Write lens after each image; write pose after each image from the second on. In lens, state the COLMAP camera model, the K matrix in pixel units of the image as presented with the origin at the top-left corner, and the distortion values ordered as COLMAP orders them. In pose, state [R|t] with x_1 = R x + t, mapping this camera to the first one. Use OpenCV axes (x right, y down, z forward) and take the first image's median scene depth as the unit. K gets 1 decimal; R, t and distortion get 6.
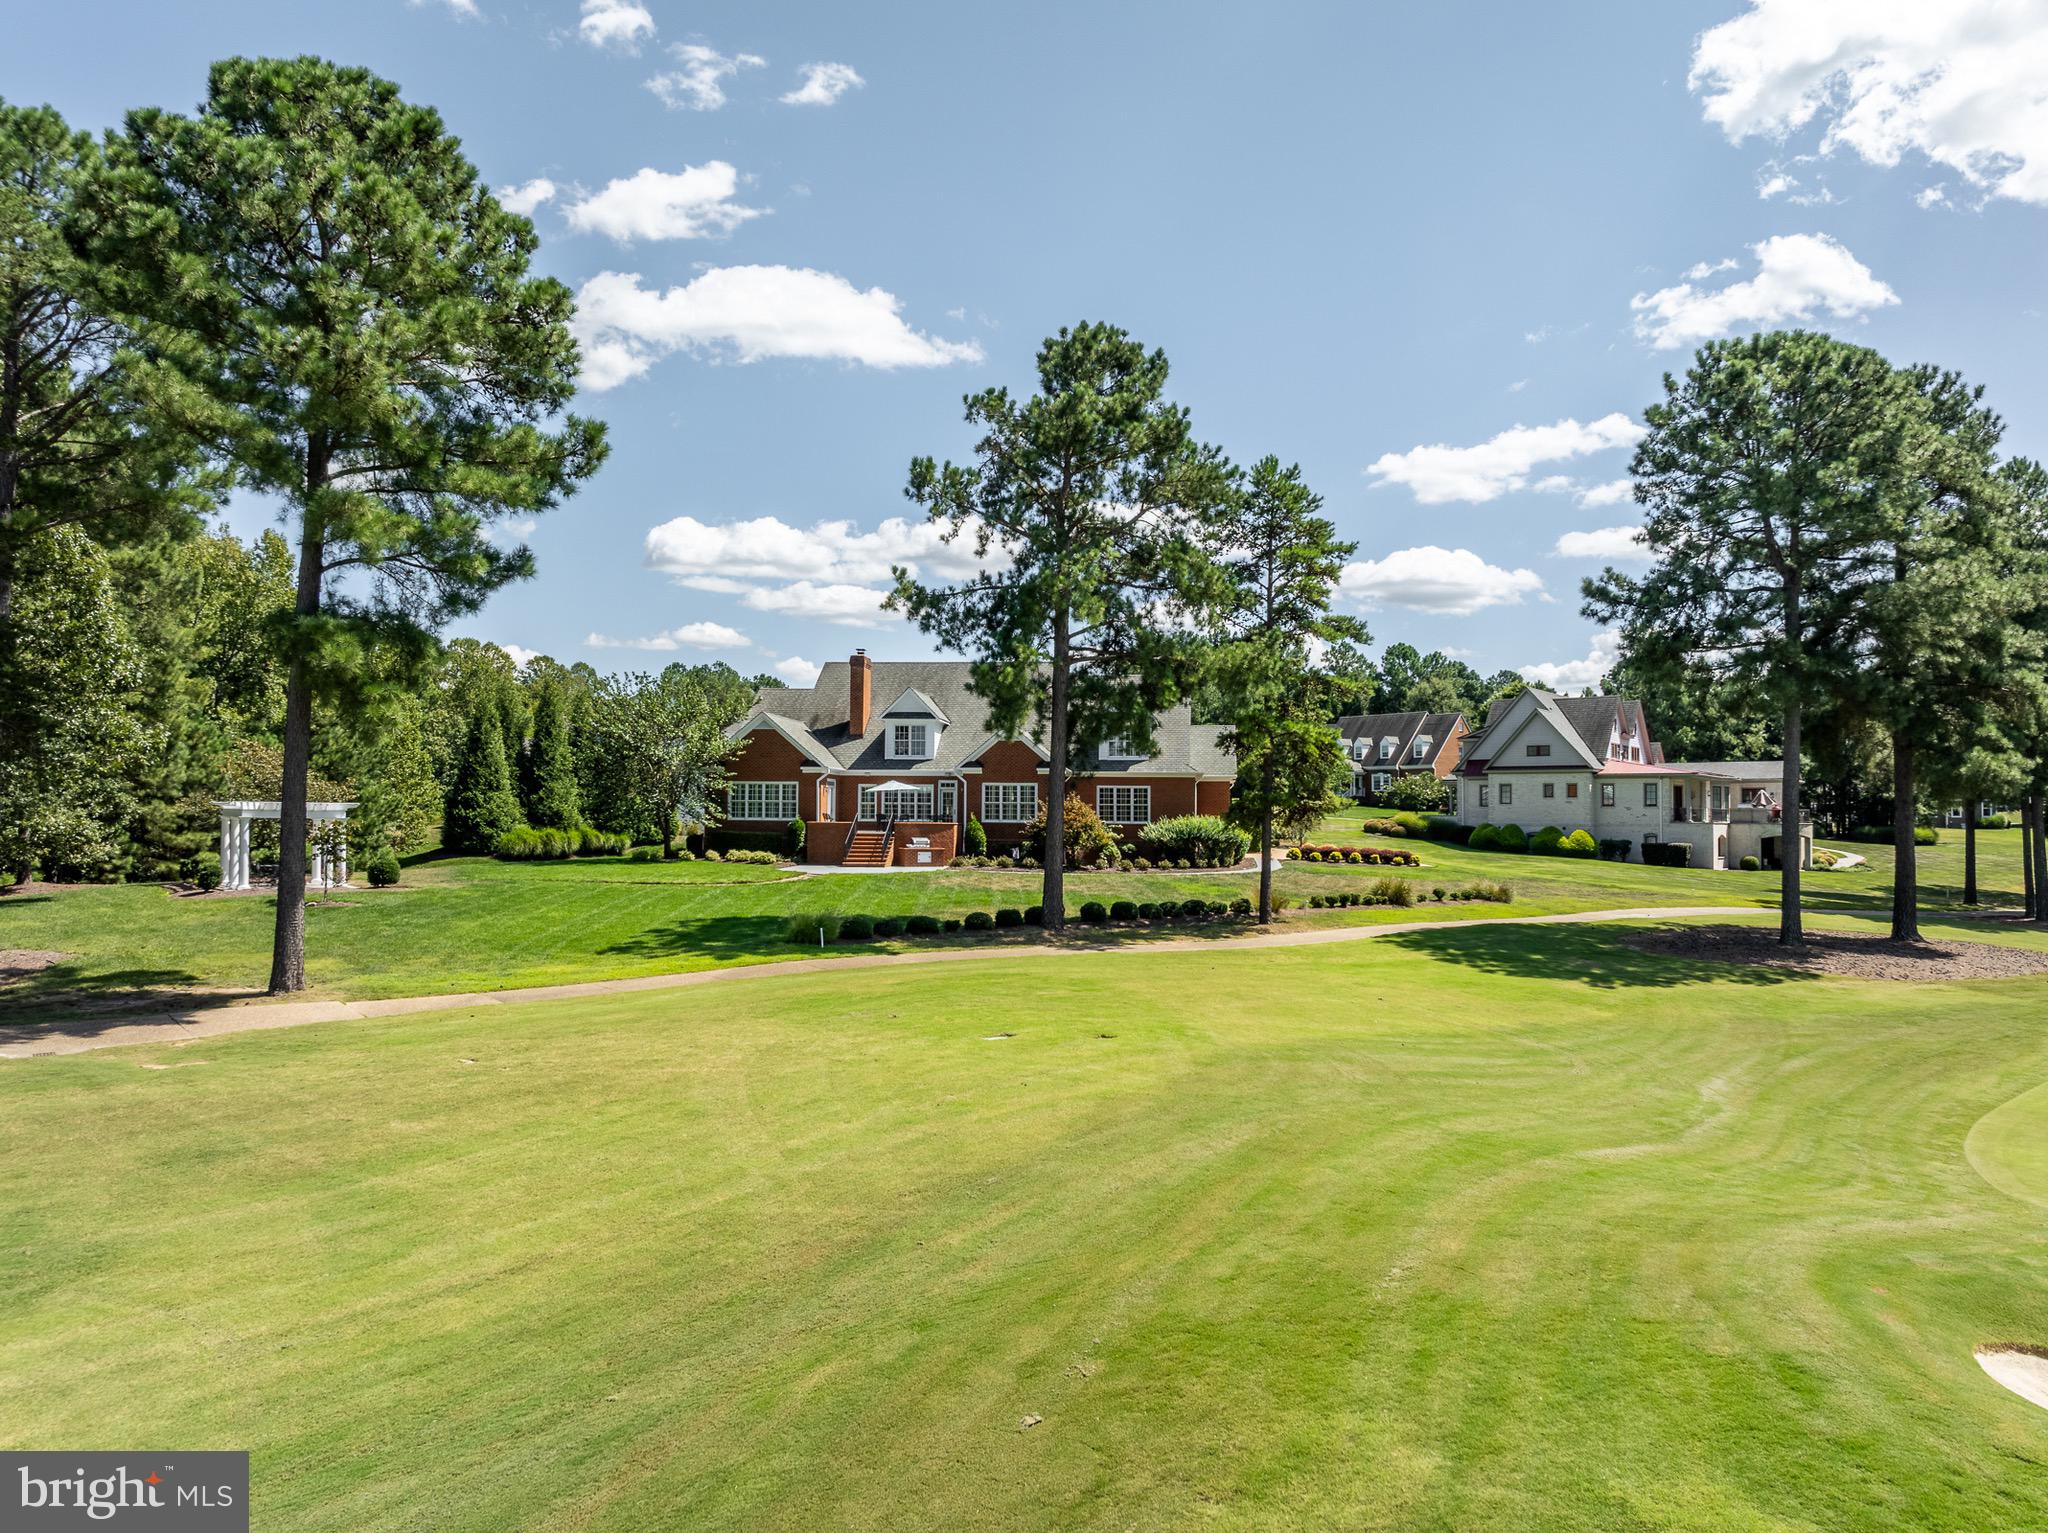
lens RADIAL K [[1454.4, 0, 1016.3], [0, 1454.4, 768.7], [0, 0, 1]] dist [-0.029753, -0.021120]
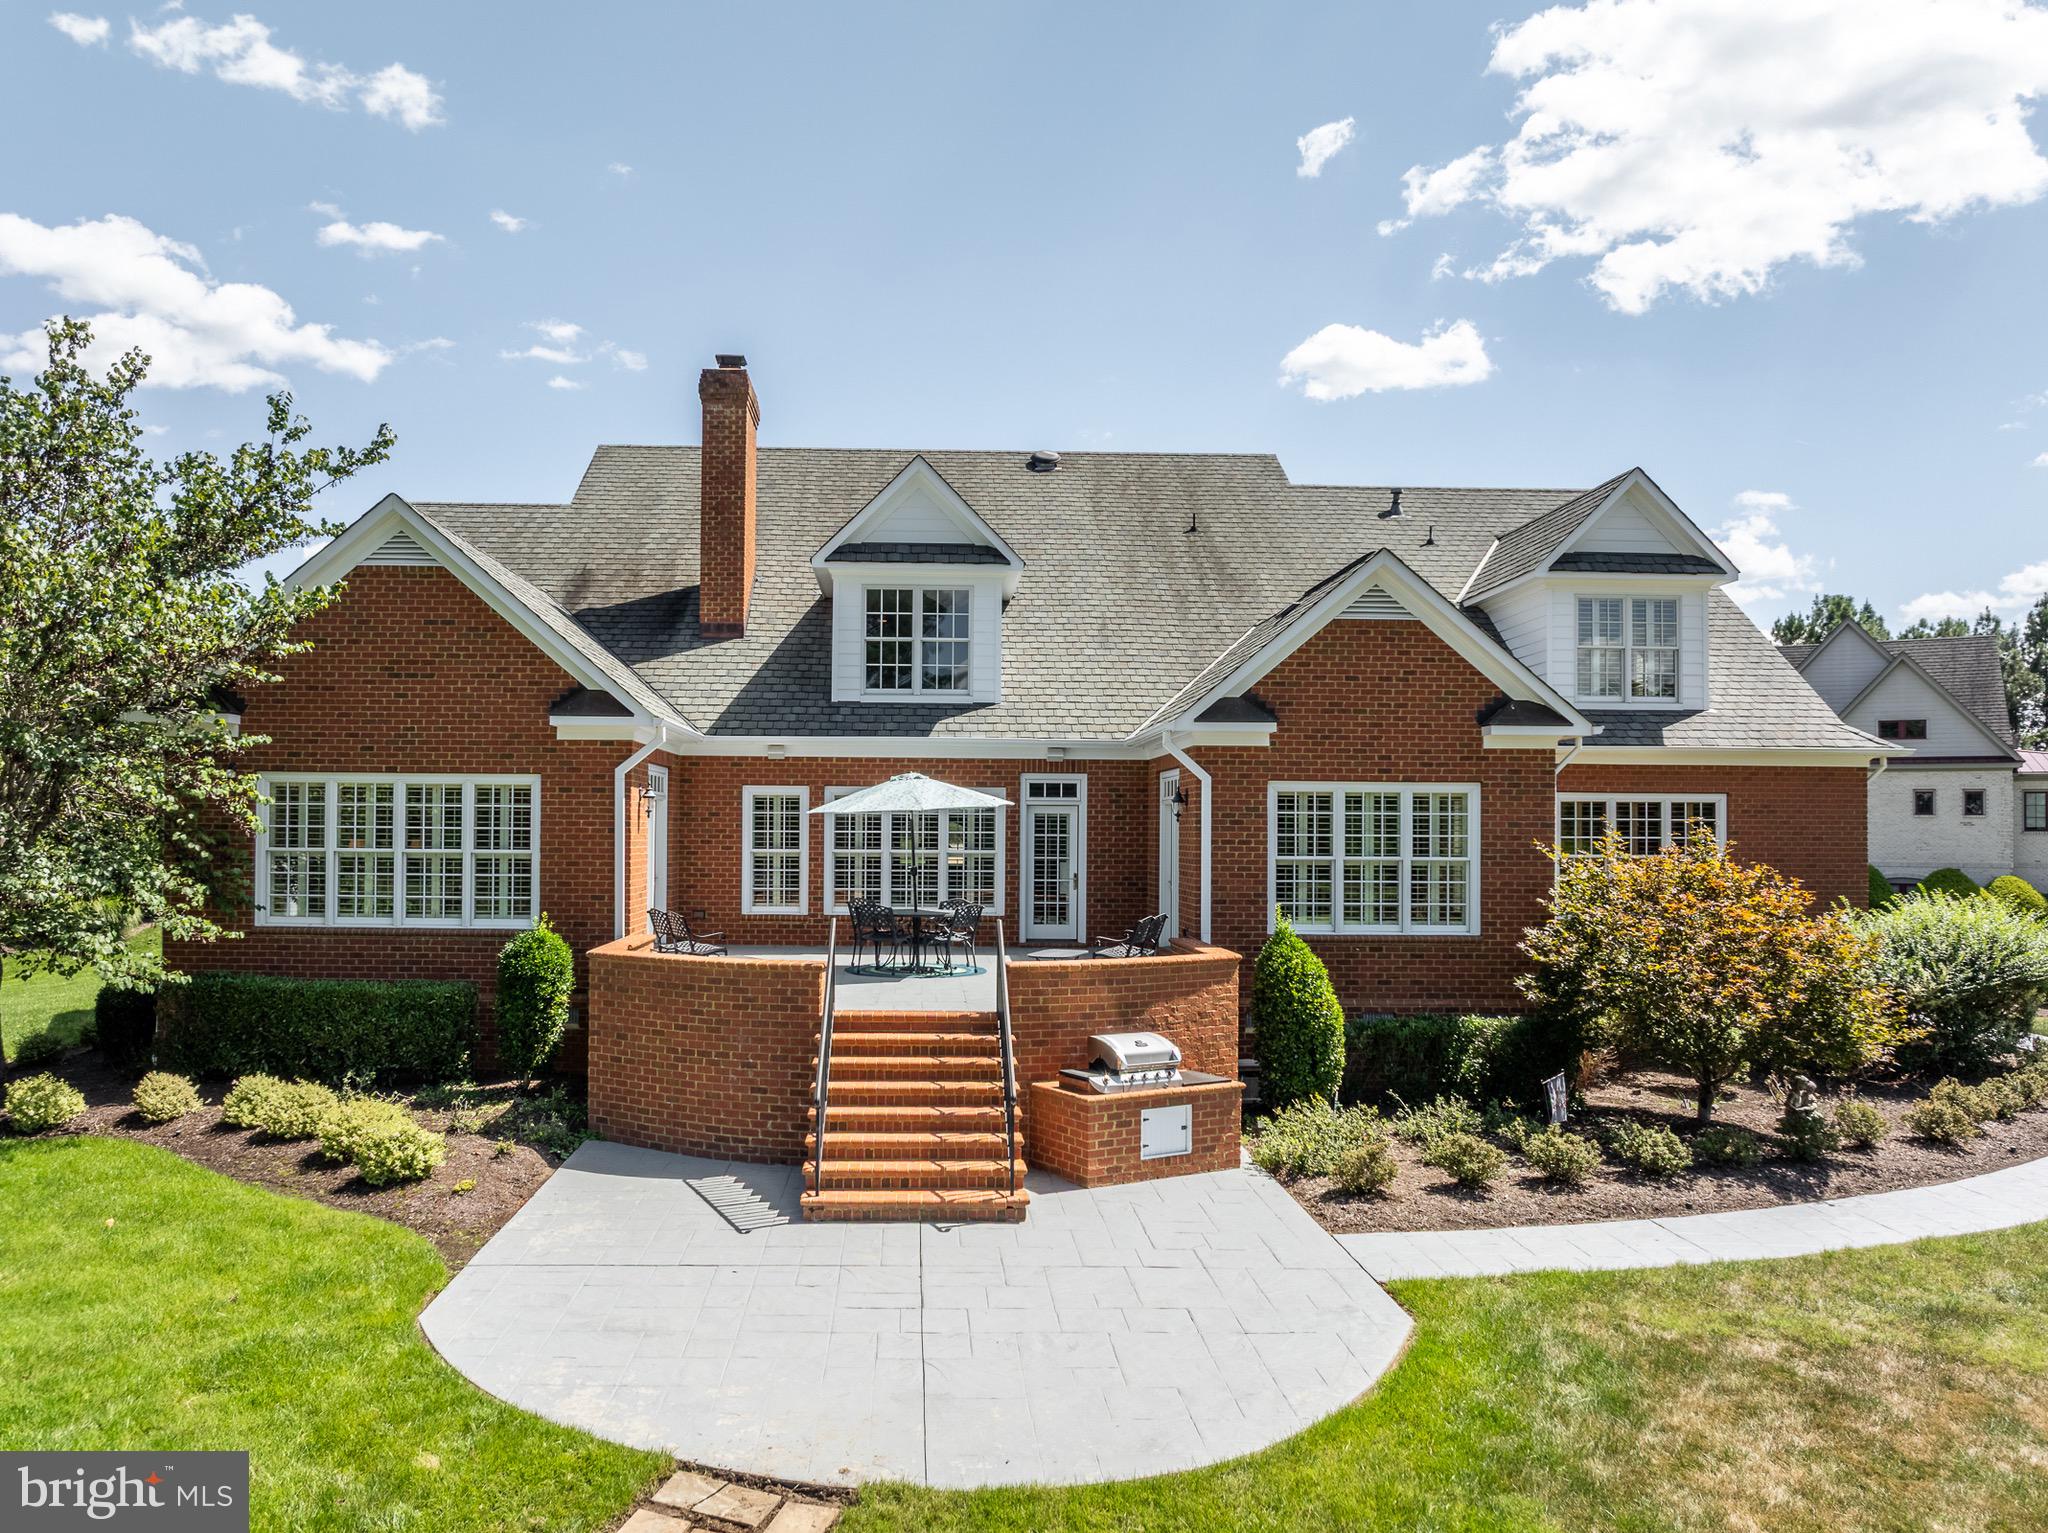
lens RADIAL K [[1487.6, 0, 929.2], [0, 1487.6, 800.7], [0, 0, 1]] dist [-0.042187, 0.000784]
pose [[0.990826, 0.001410, 0.135139, -0.108163], [-0.004004, 0.999813, 0.018919, 0.007496], [-0.135087, -0.019286, 0.990646, 0.675914]]
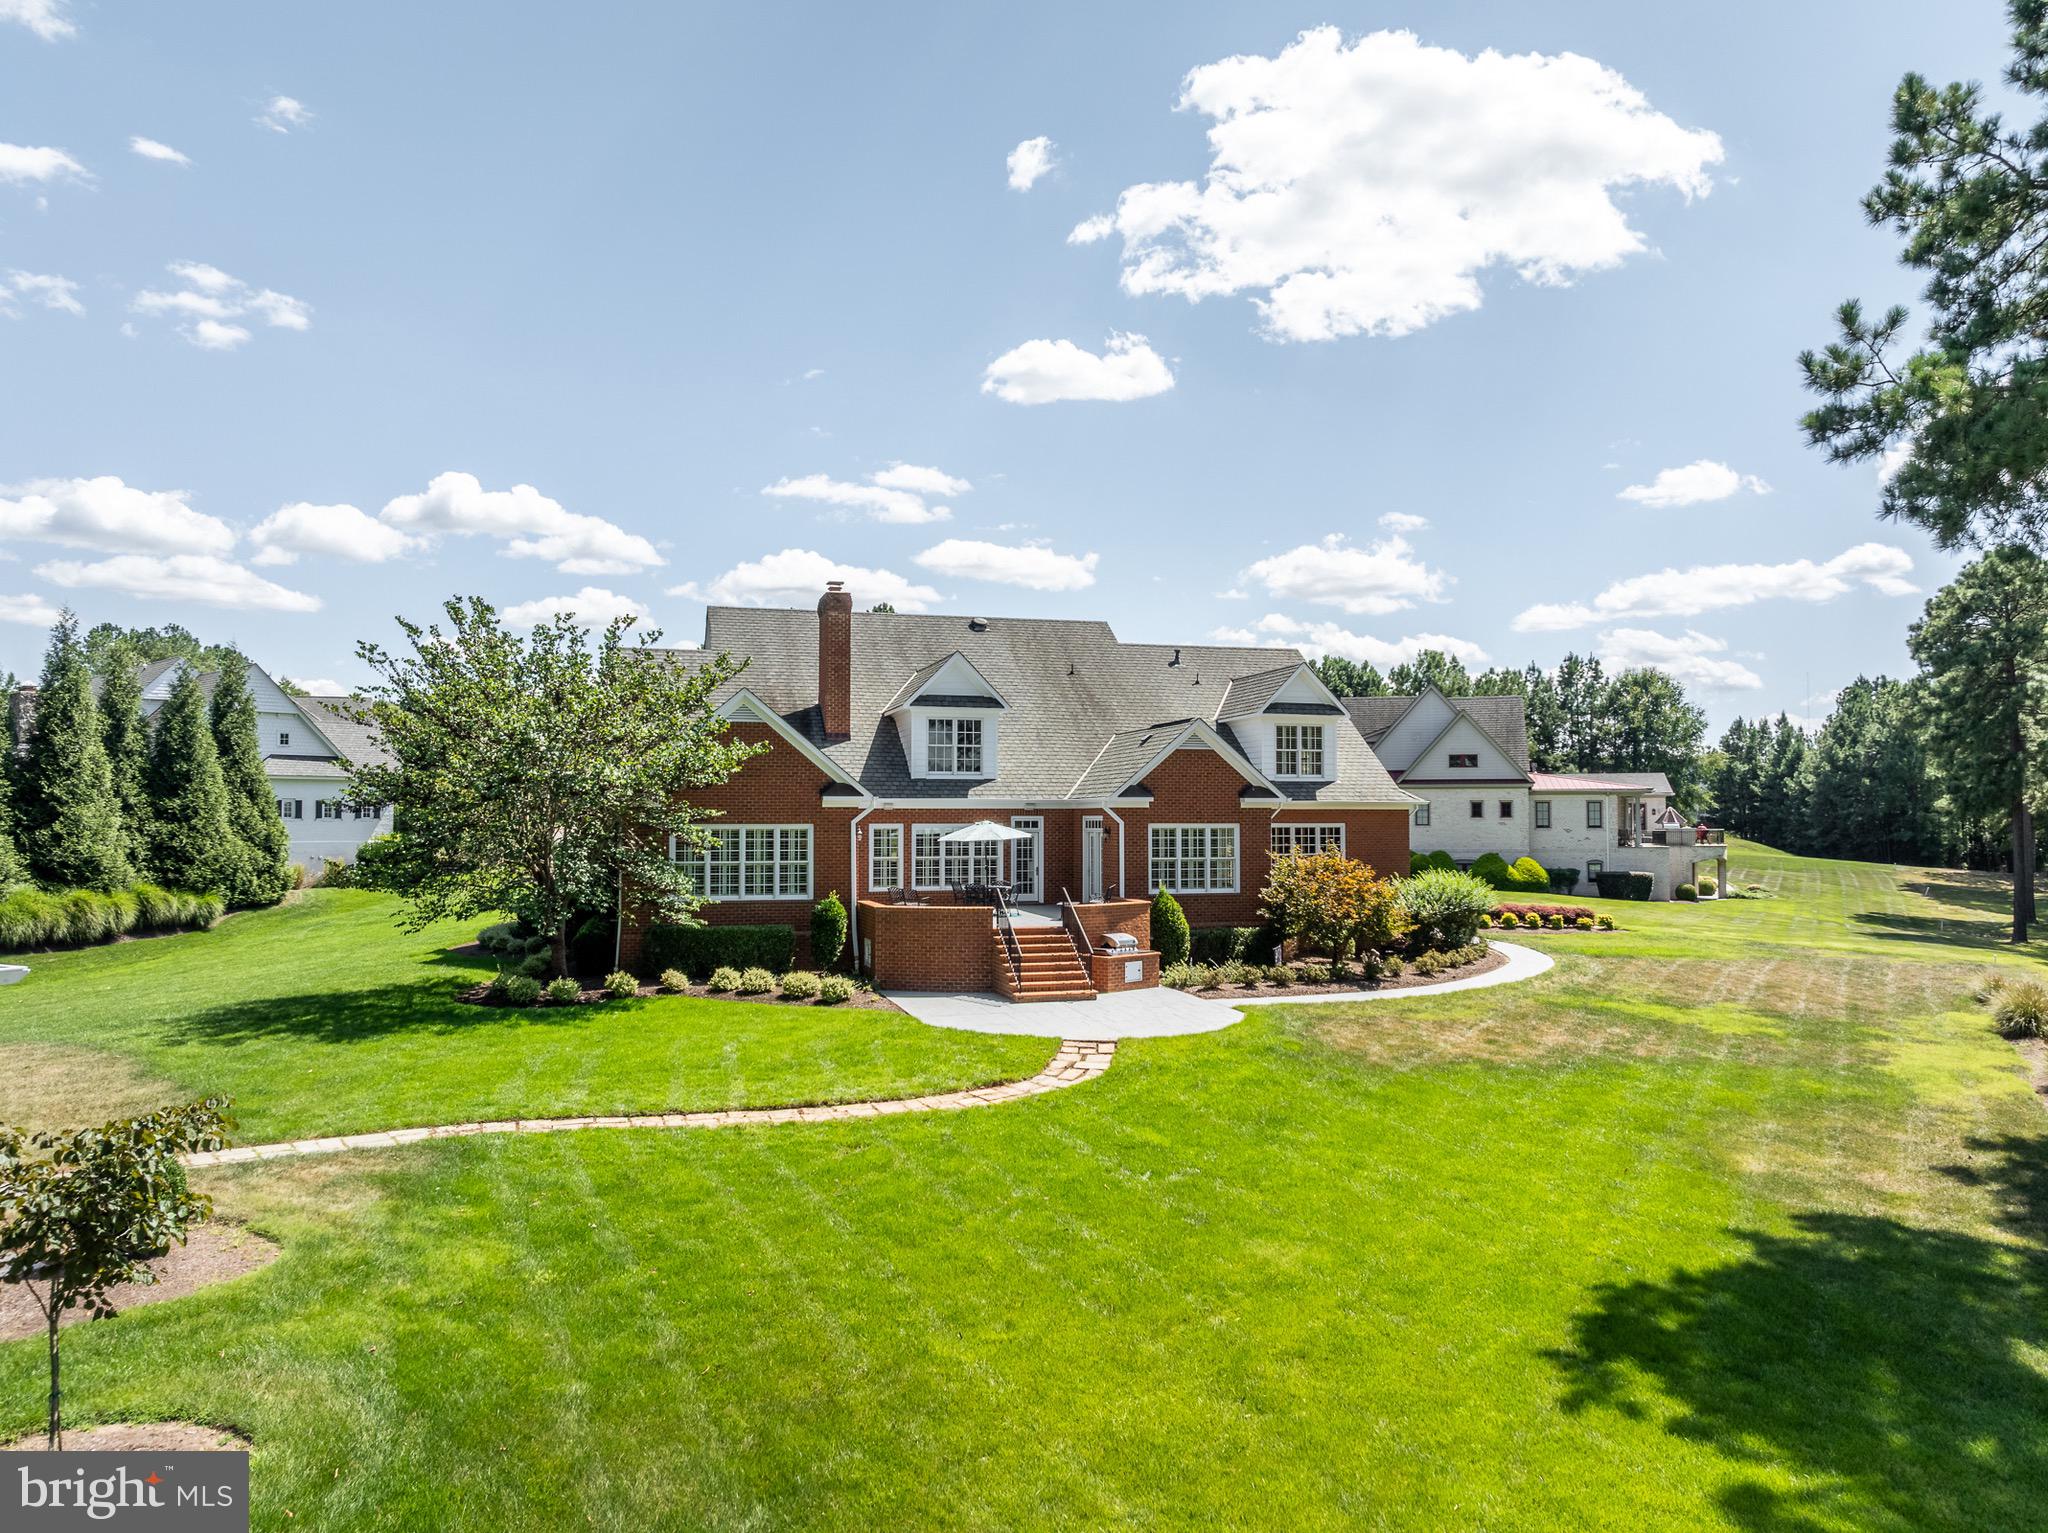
lens RADIAL K [[1454.4, 0, 1016.3], [0, 1454.4, 768.7], [0, 0, 1]] dist [-0.029753, -0.021120]
pose [[0.922336, 0.003837, 0.386370, -0.261233], [-0.005193, 0.999983, 0.002465, -0.011565], [-0.386354, -0.004280, 0.922341, 0.453991]]
